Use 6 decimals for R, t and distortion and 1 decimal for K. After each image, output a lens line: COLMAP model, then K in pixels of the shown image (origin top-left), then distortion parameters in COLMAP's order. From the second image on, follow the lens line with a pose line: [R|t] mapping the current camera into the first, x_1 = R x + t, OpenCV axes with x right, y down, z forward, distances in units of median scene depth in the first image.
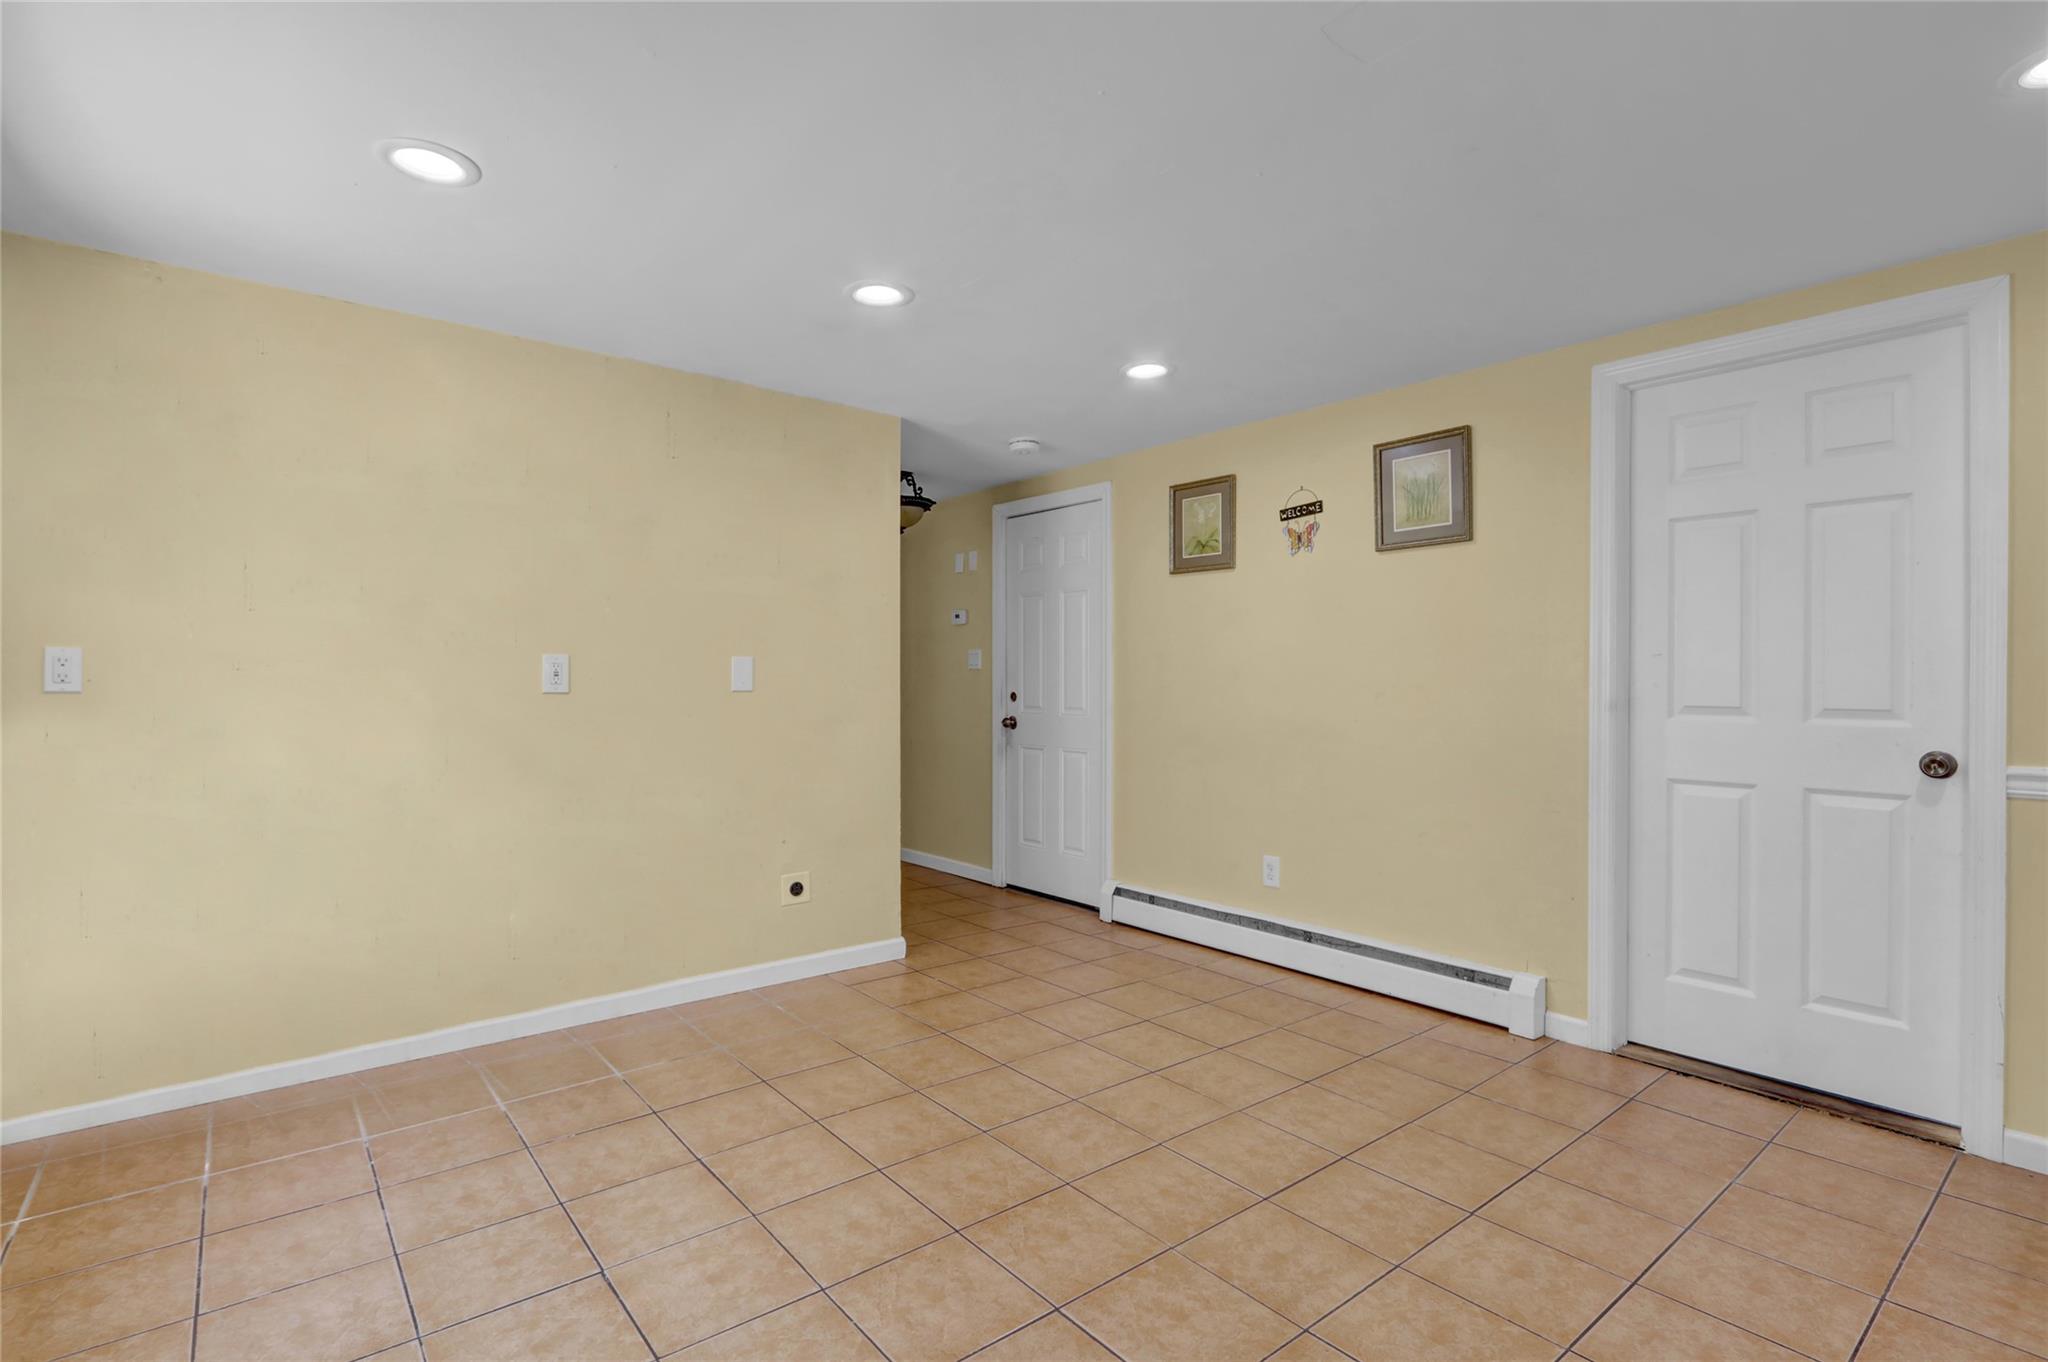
lens RADIAL K [[957.6, 0, 986.2], [0, 957.6, 678.5], [0, 0, 1]] dist [-0.018011, 0.000253]
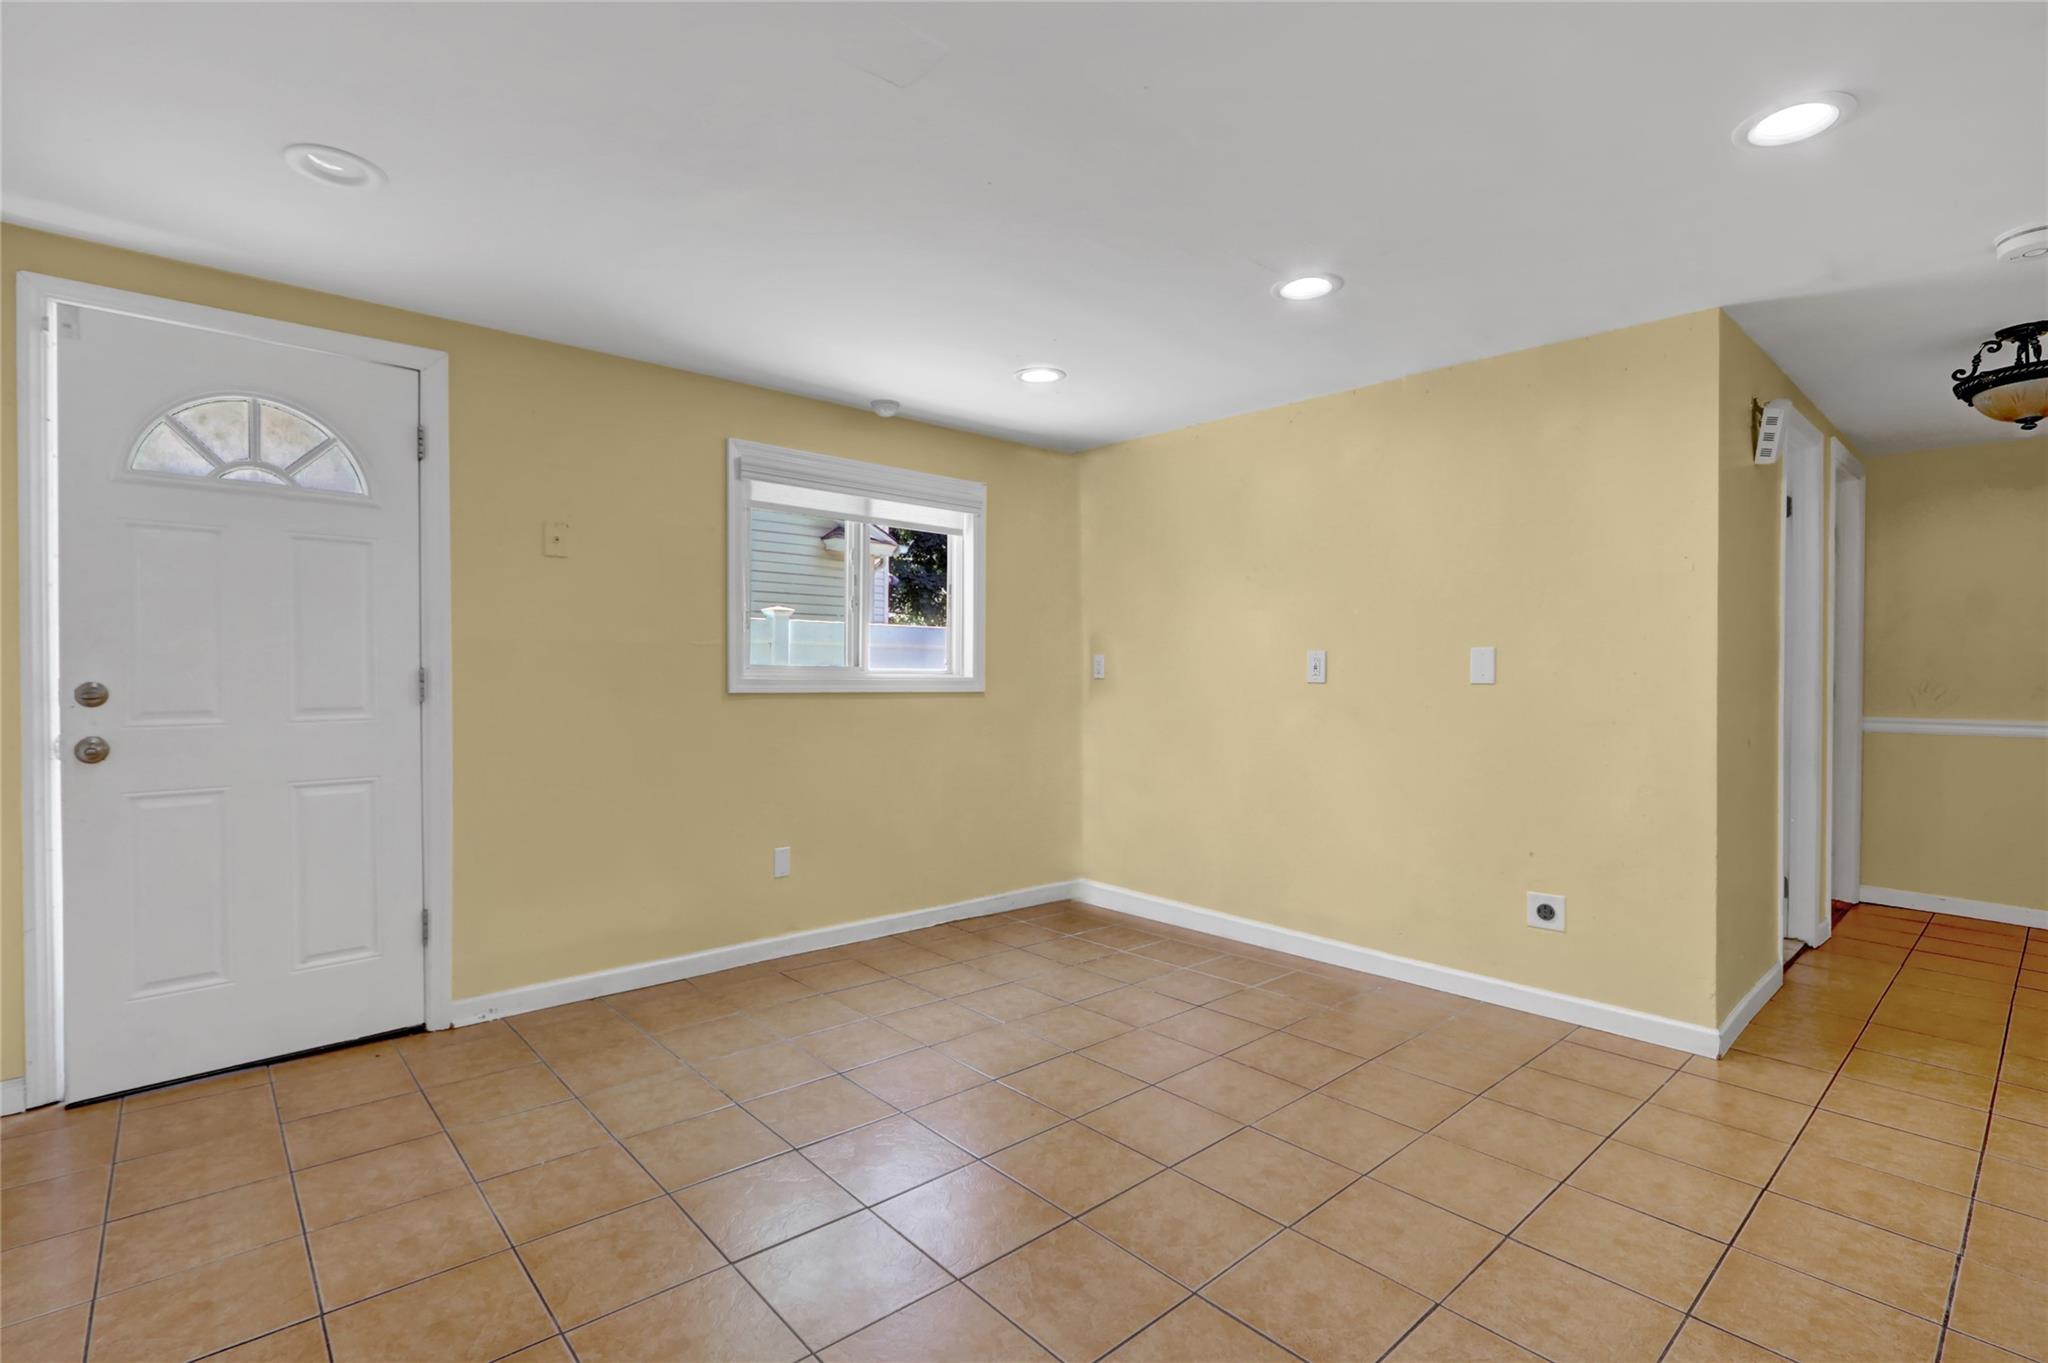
lens RADIAL K [[957.6, 0, 986.2], [0, 957.6, 679.0], [0, 0, 1]] dist [-0.018011, 0.000253]
pose [[0.045468, 0.006047, -0.998947, 0.744636], [-0.001972, 0.999980, 0.005963, 0.004156], [0.998964, 0.001699, 0.045479, 0.522103]]
